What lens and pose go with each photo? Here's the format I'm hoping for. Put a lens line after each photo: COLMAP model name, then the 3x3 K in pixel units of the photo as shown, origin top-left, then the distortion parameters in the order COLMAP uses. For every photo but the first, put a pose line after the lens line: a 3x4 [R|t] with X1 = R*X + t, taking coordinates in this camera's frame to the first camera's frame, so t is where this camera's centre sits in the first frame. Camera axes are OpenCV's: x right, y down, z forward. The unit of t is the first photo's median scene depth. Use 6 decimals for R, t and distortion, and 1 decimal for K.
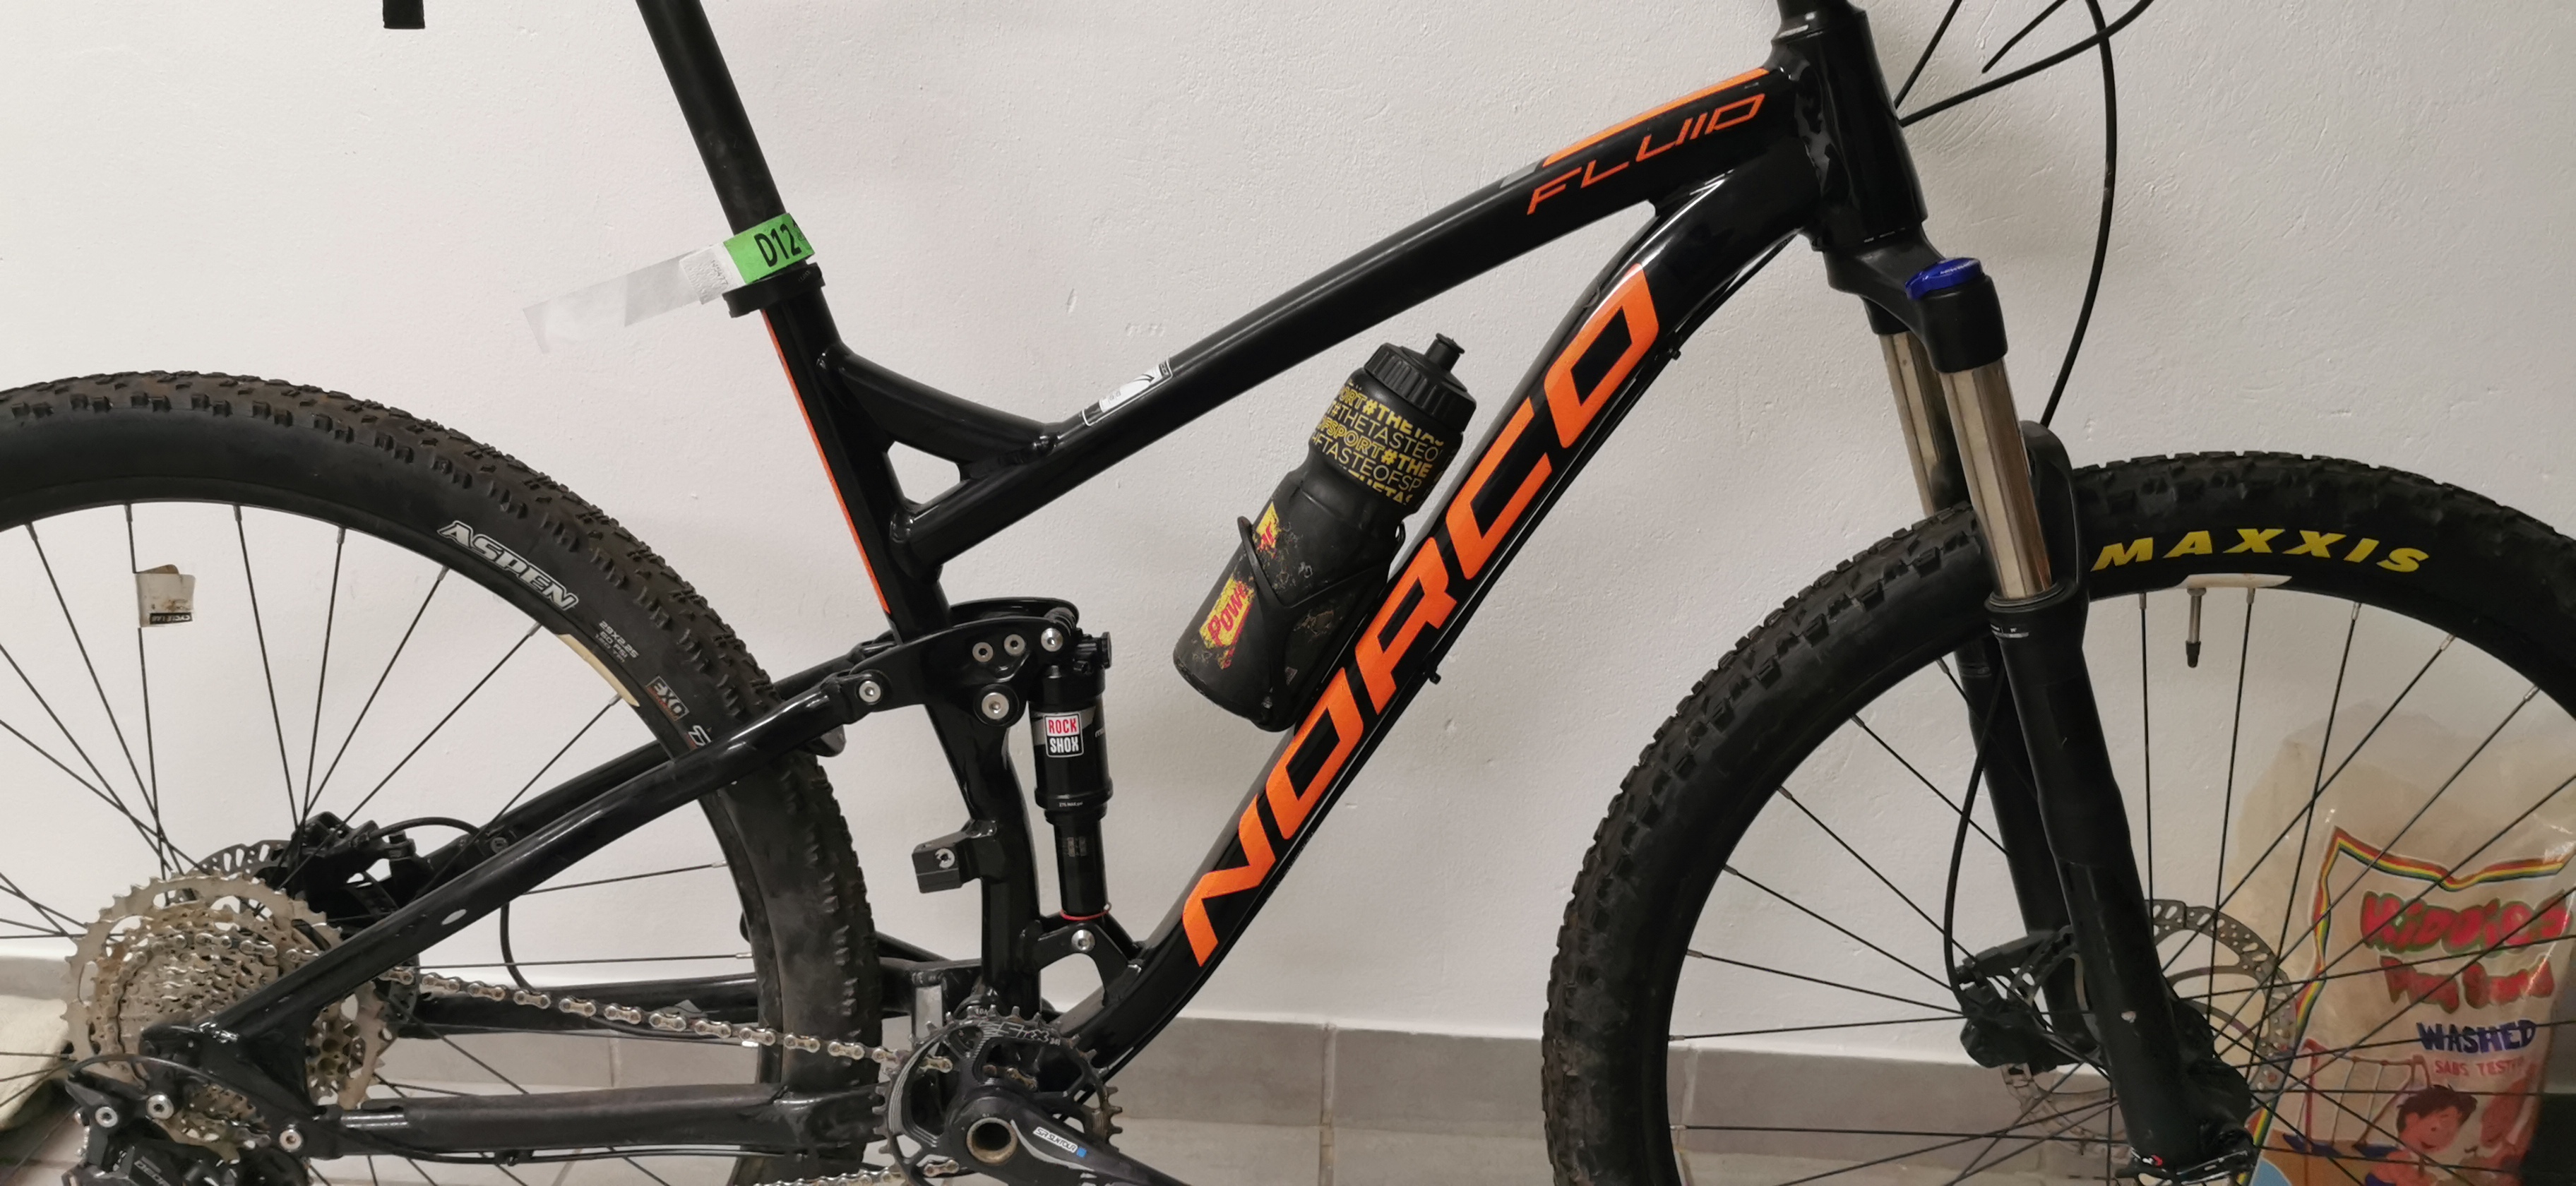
lens RADIAL K [[2016.4, 0, 1294.5], [0, 2016.4, 523.4], [0, 0, 1]] dist [0.055701, -0.078409]
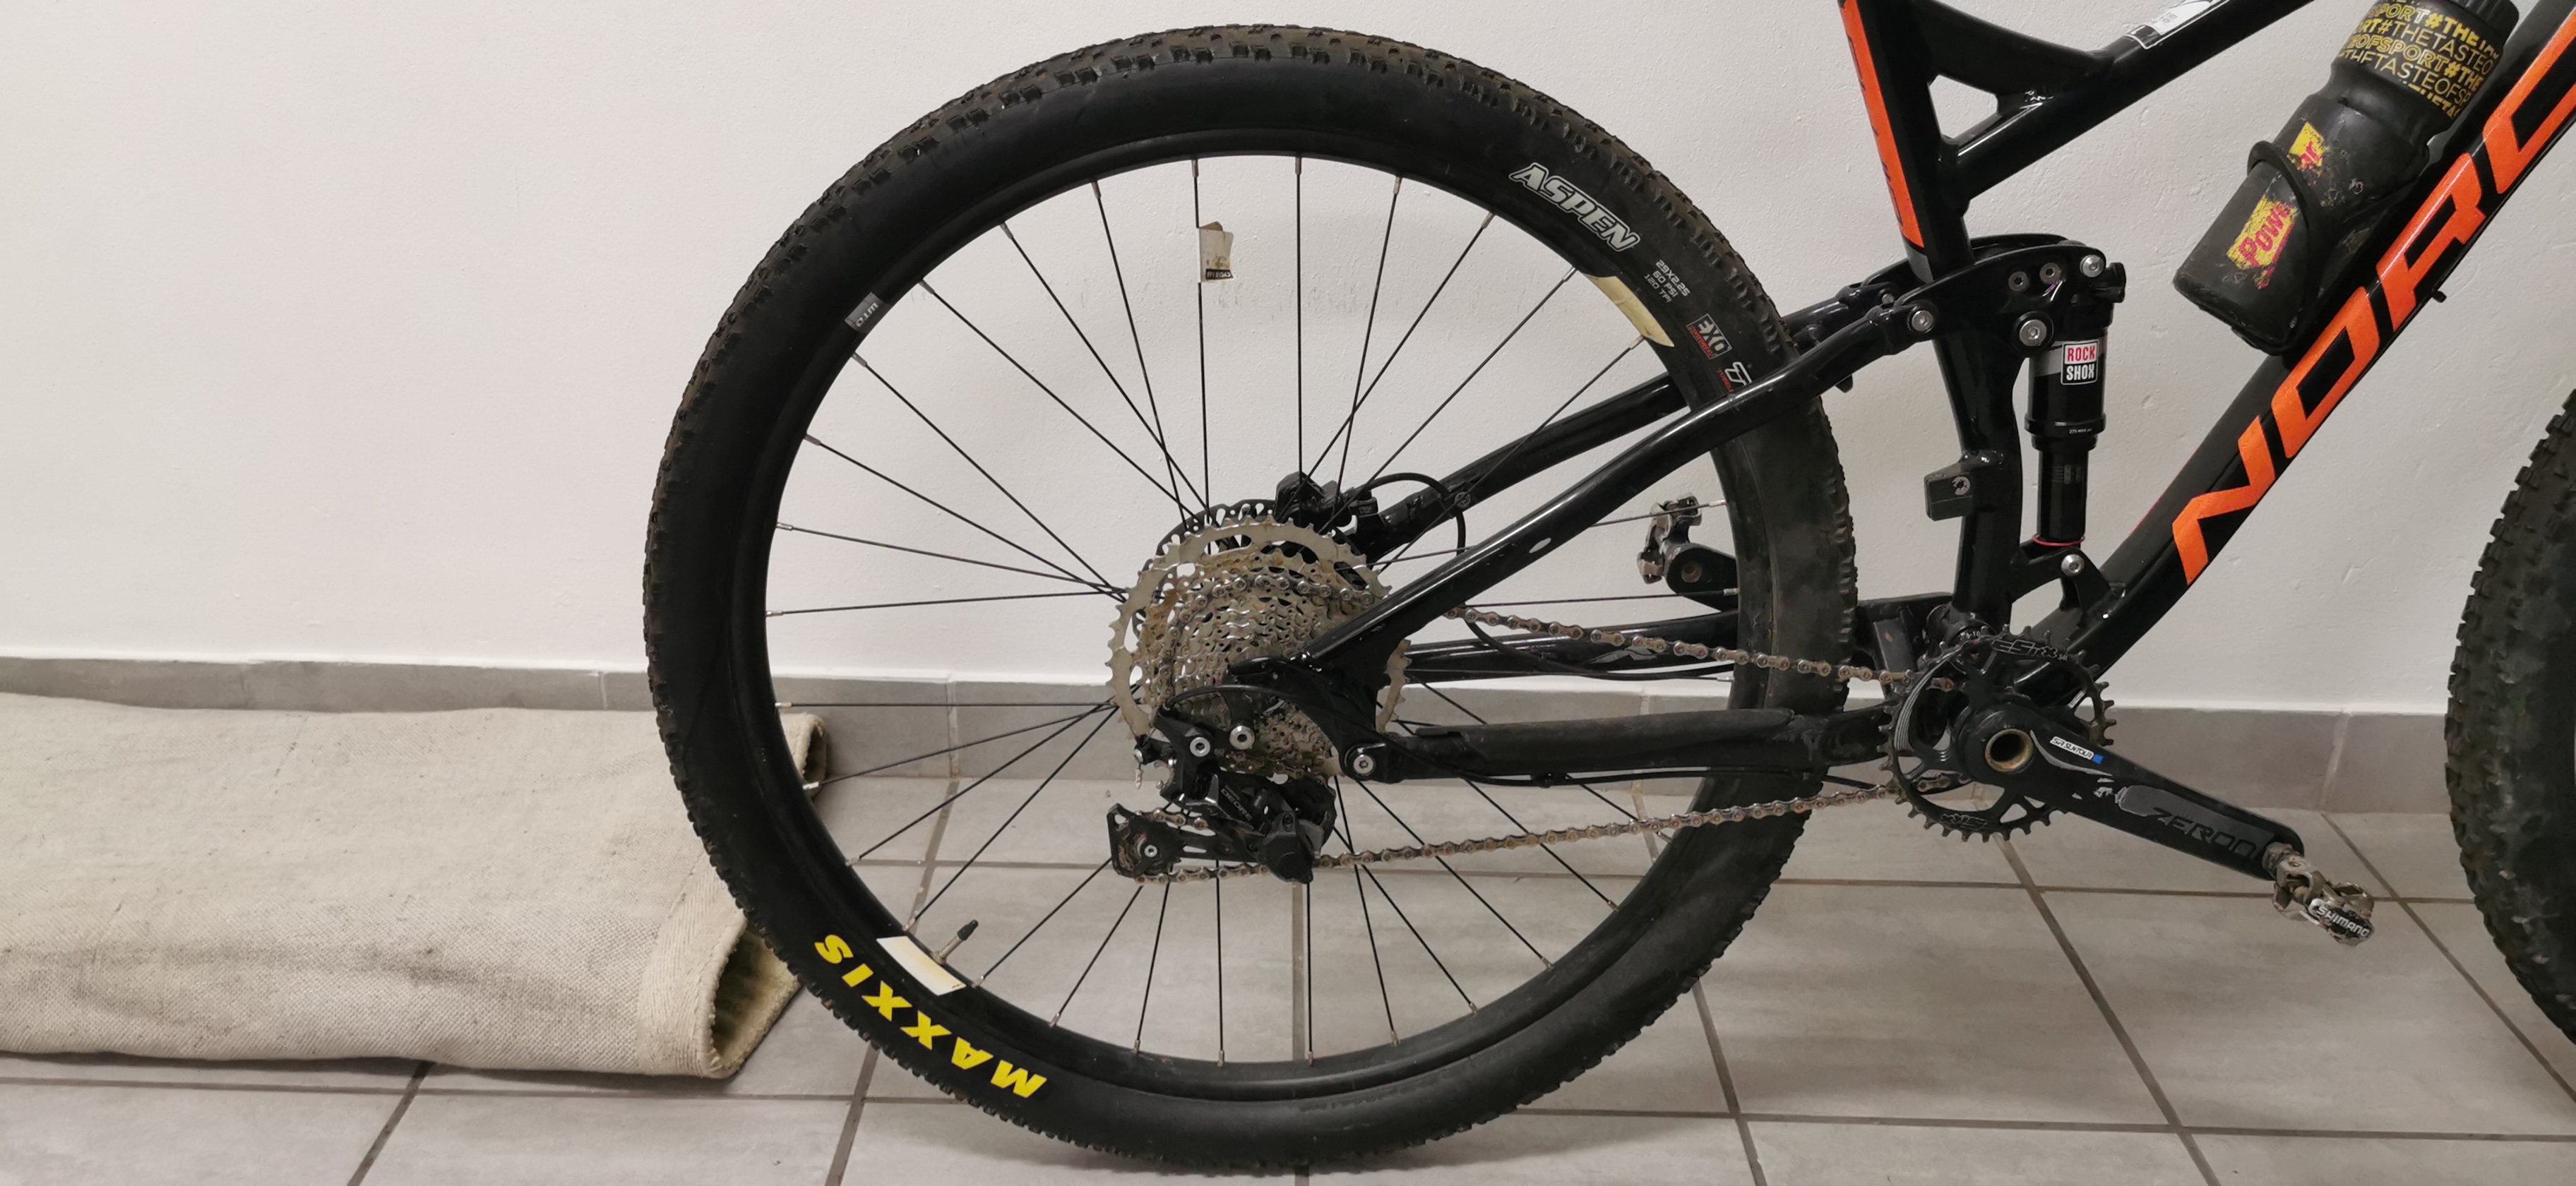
lens RADIAL K [[2016.4, 0, 1294.5], [0, 2016.4, 523.4], [0, 0, 1]] dist [0.055701, -0.078409]
pose [[0.999315, -0.030851, 0.020415, -0.539695], [0.029074, 0.996189, 0.082231, 0.089598], [-0.022874, -0.081581, 0.996404, -0.032122]]
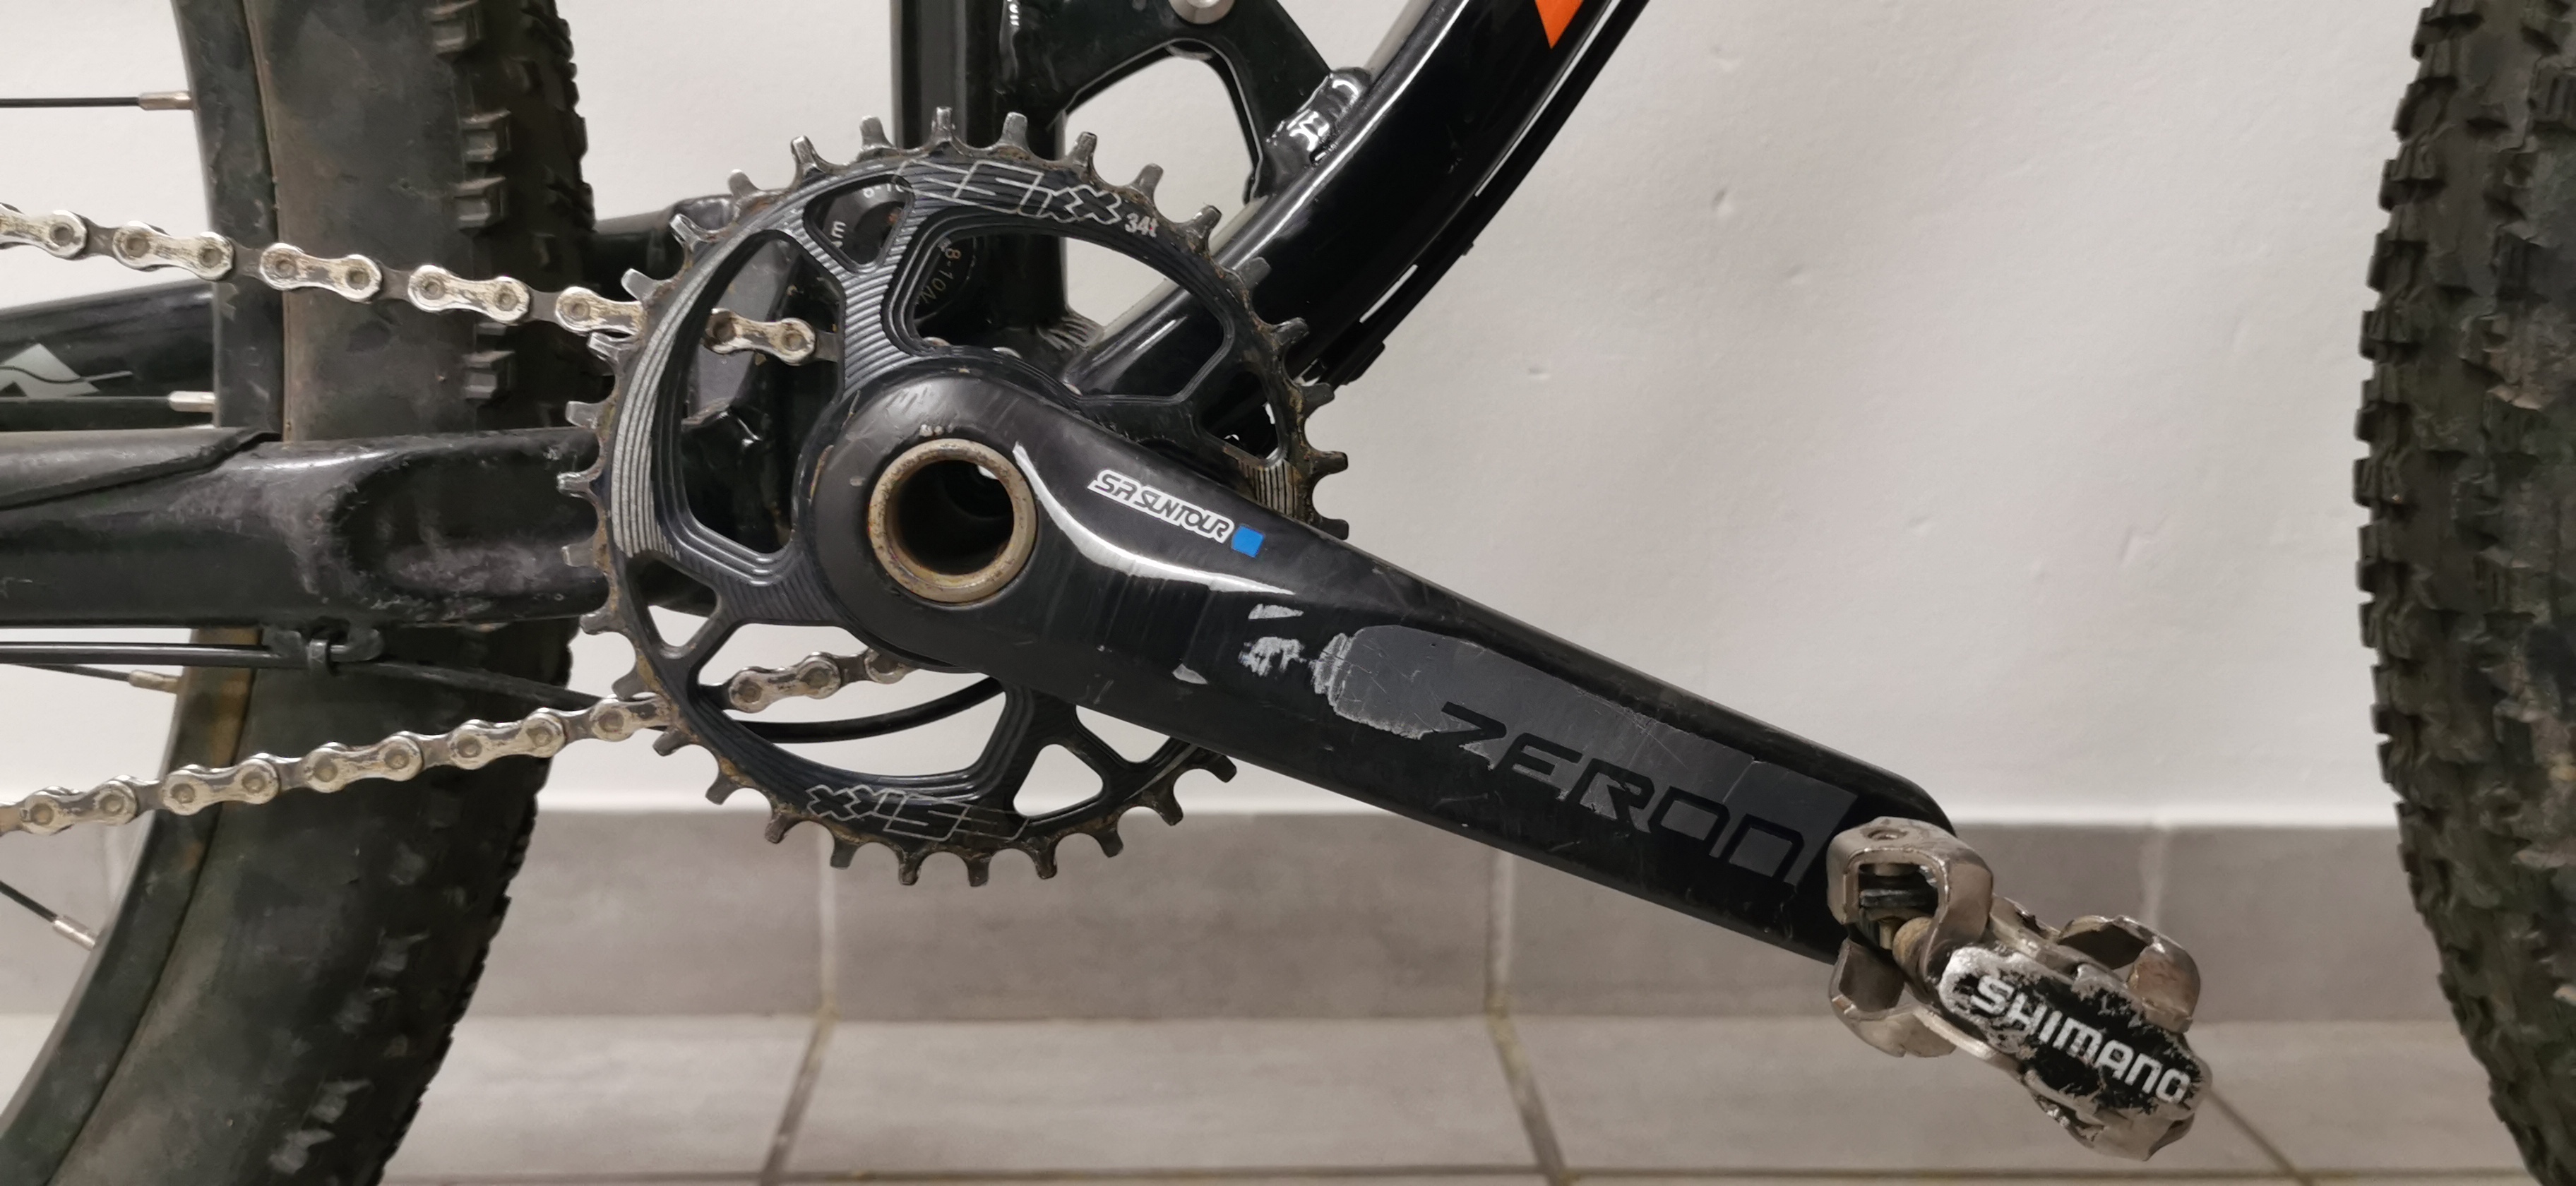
lens RADIAL K [[2016.4, 0, 1294.5], [0, 2016.4, 523.4], [0, 0, 1]] dist [0.055701, -0.078409]
pose [[0.995179, -0.035530, 0.091413, -0.125949], [0.045644, 0.992766, -0.111048, 0.342244], [-0.086806, 0.114685, 0.989602, 0.693684]]
